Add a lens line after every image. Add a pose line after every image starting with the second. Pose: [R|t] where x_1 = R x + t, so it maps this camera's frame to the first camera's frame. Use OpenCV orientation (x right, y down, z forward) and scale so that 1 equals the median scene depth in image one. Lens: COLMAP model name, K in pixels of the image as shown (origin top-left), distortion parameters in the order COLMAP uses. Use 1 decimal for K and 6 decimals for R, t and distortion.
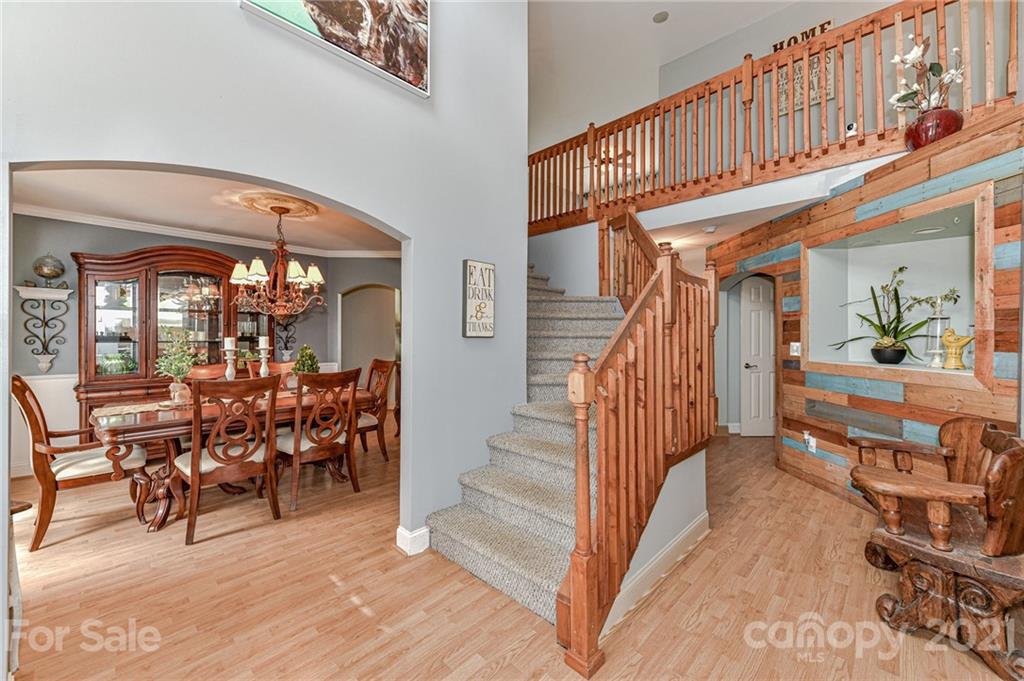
lens RADIAL K [[403.8, 0, 505.0], [0, 403.8, 333.5], [0, 0, 1]] dist [0.000986, -0.000569]
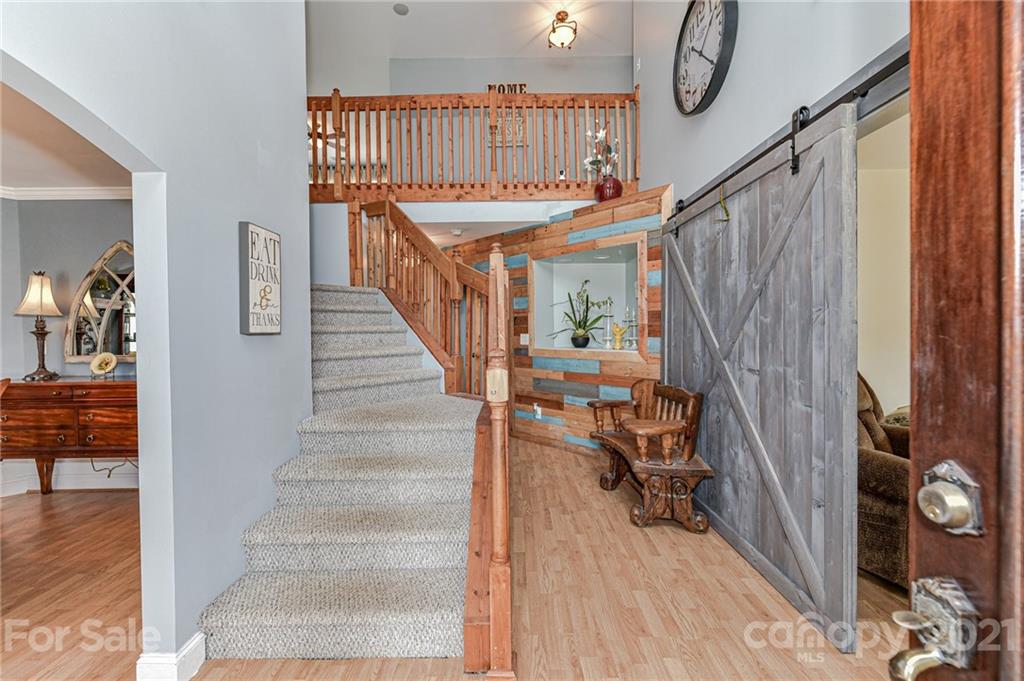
lens RADIAL K [[403.8, 0, 511.7], [0, 403.8, 333.9], [0, 0, 1]] dist [0.000986, -0.000569]
pose [[0.714589, -0.017199, 0.699333, -0.212817], [0.007099, 0.999825, 0.017336, -0.000112], [-0.699508, -0.007424, 0.714586, 0.153584]]
